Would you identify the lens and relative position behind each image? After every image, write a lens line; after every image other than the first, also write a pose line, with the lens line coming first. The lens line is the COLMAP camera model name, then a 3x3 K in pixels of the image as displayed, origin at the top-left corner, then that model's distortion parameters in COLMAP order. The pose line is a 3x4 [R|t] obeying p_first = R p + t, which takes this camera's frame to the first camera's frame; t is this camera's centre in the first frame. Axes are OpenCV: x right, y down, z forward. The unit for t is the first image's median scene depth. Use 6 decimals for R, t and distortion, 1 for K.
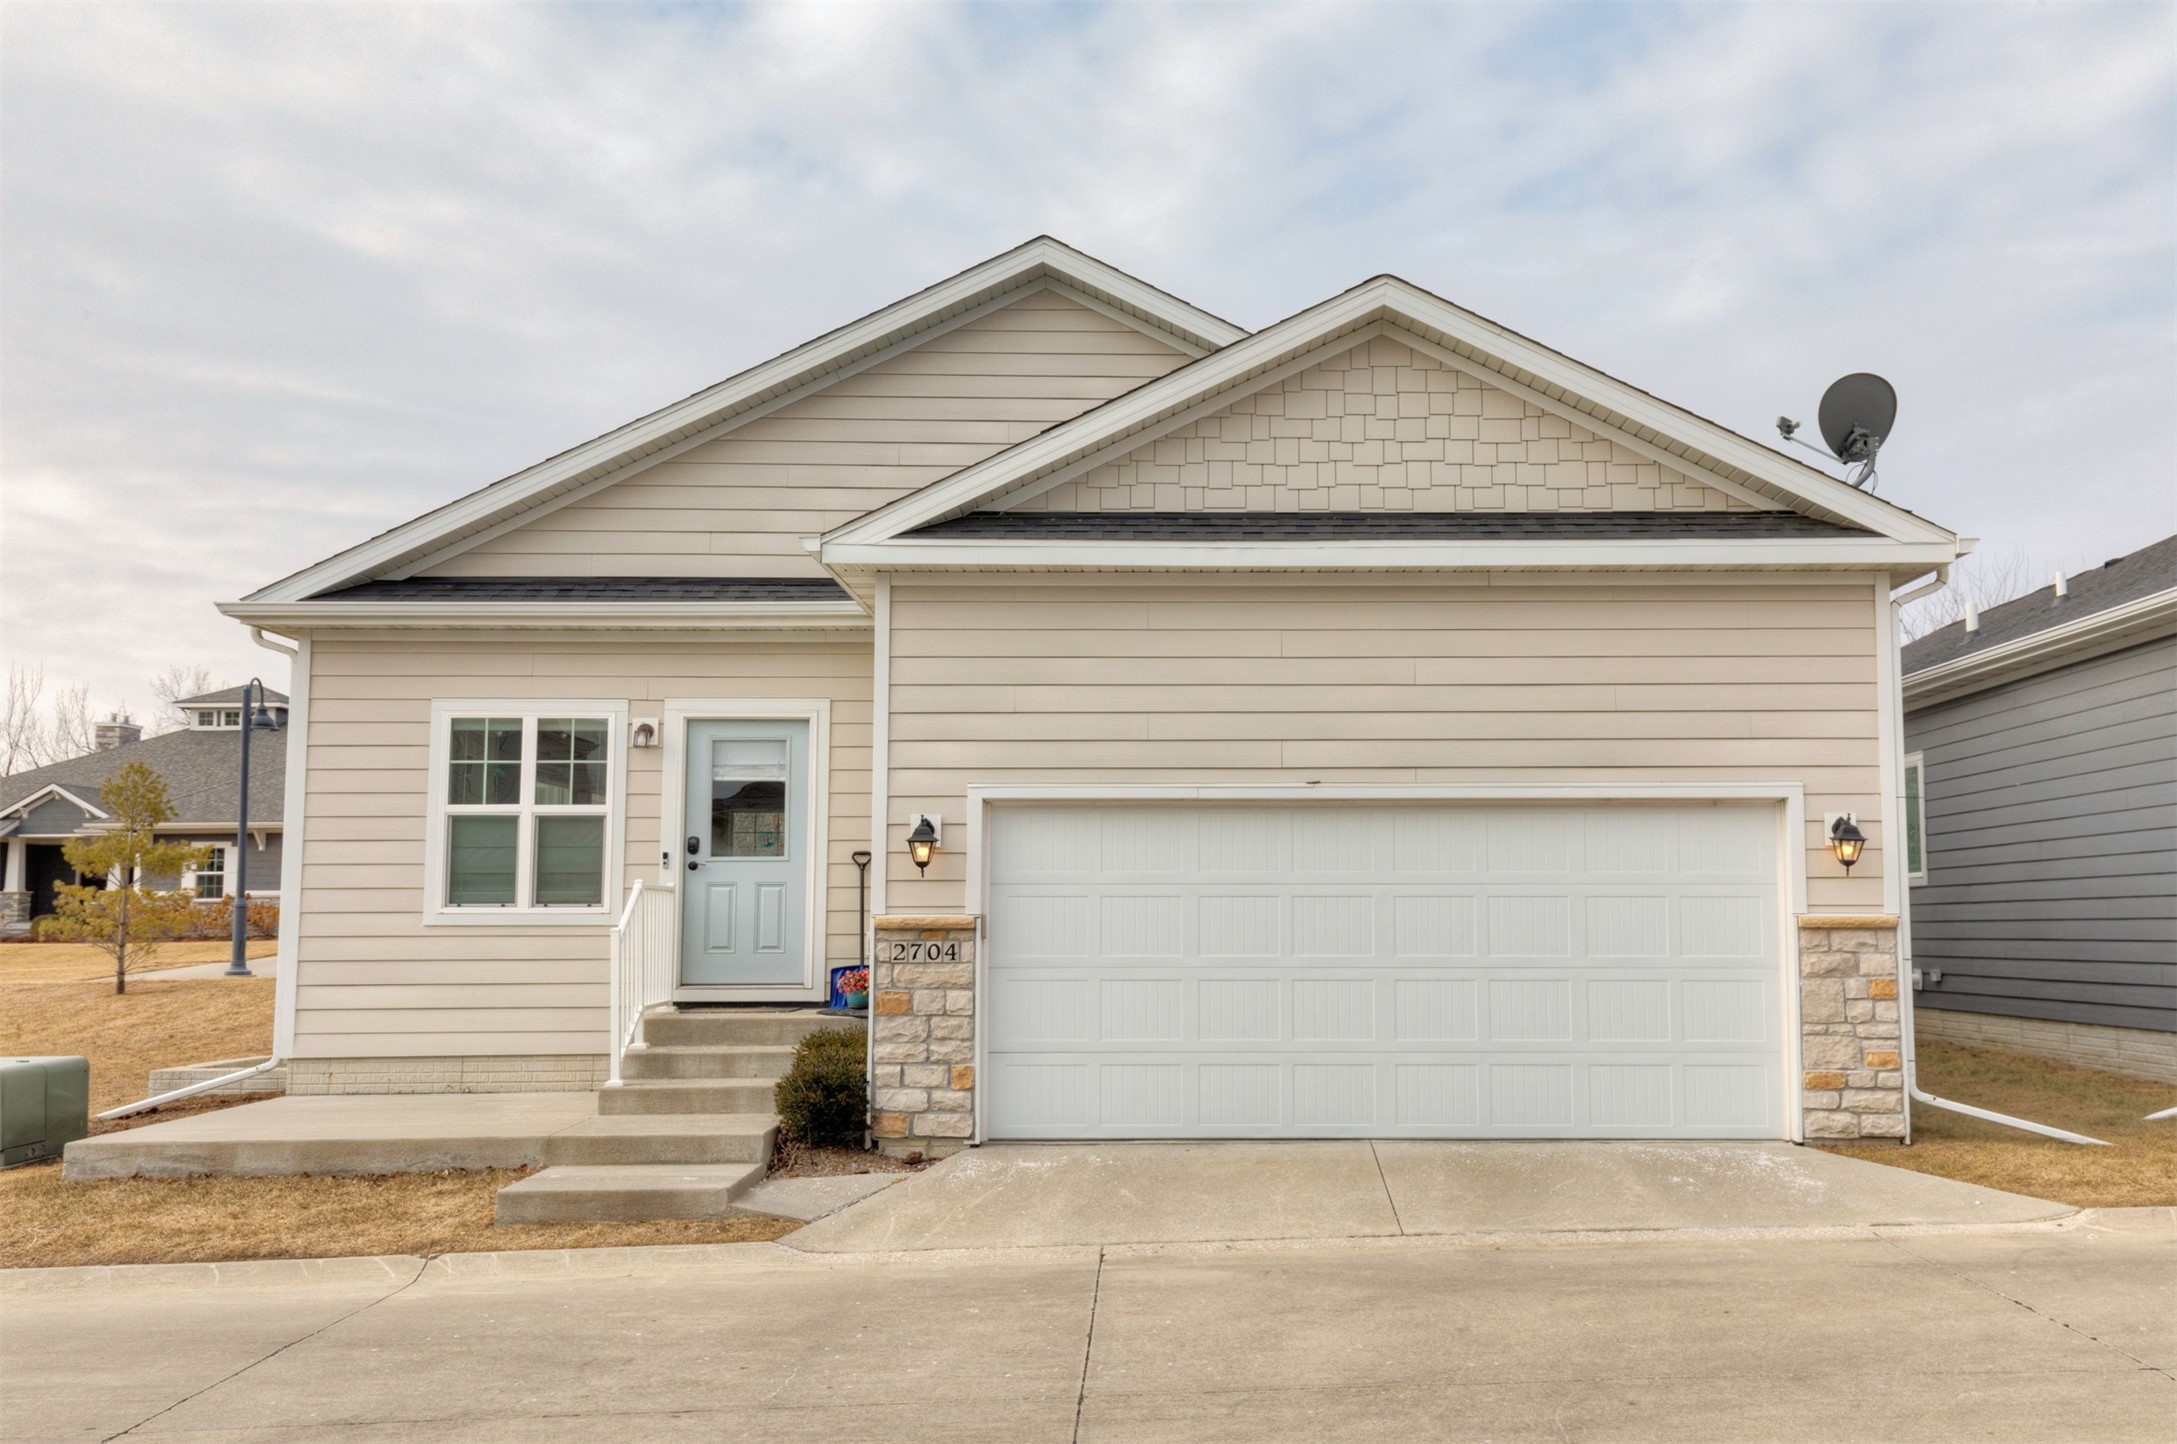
lens RADIAL K [[1961.0, 0, 1088.5], [0, 1961.0, 722.0], [0, 0, 1]] dist [0.071402, -0.002560]
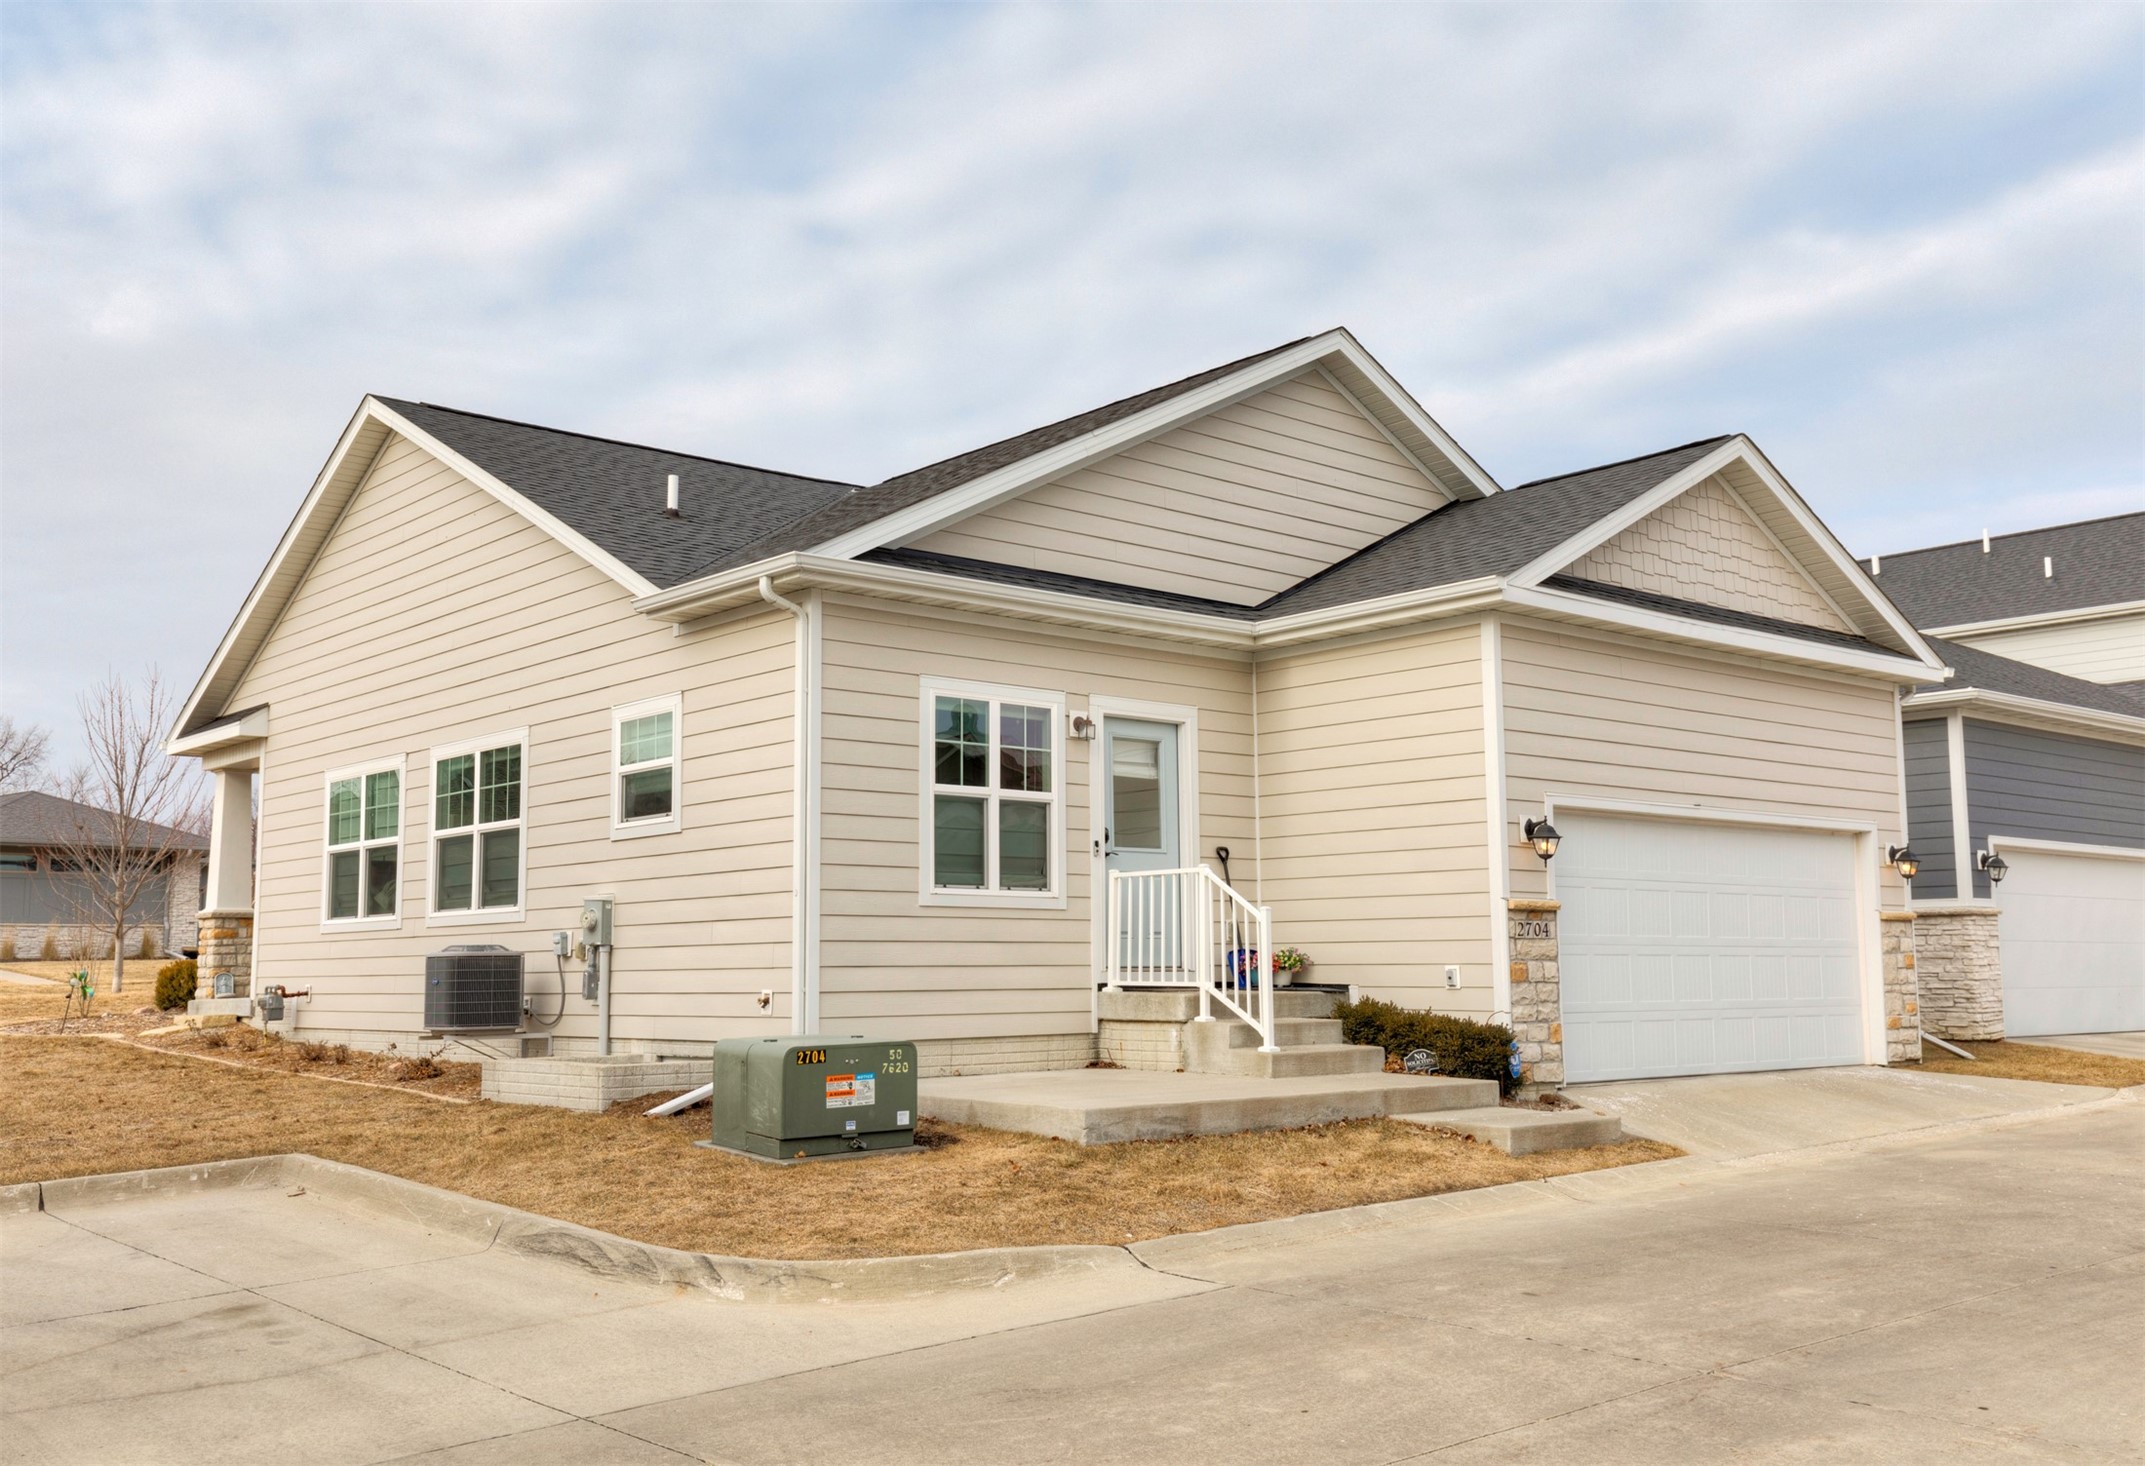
lens RADIAL K [[1930.2, 0, 1072.5], [0, 1930.2, 733.0], [0, 0, 1]] dist [0.089477, 0.001434]
pose [[0.771103, 0.072704, 0.632546, -0.891729], [-0.060835, 0.997327, -0.040471, 0.052078], [-0.633798, -0.007273, 0.773464, 0.216260]]
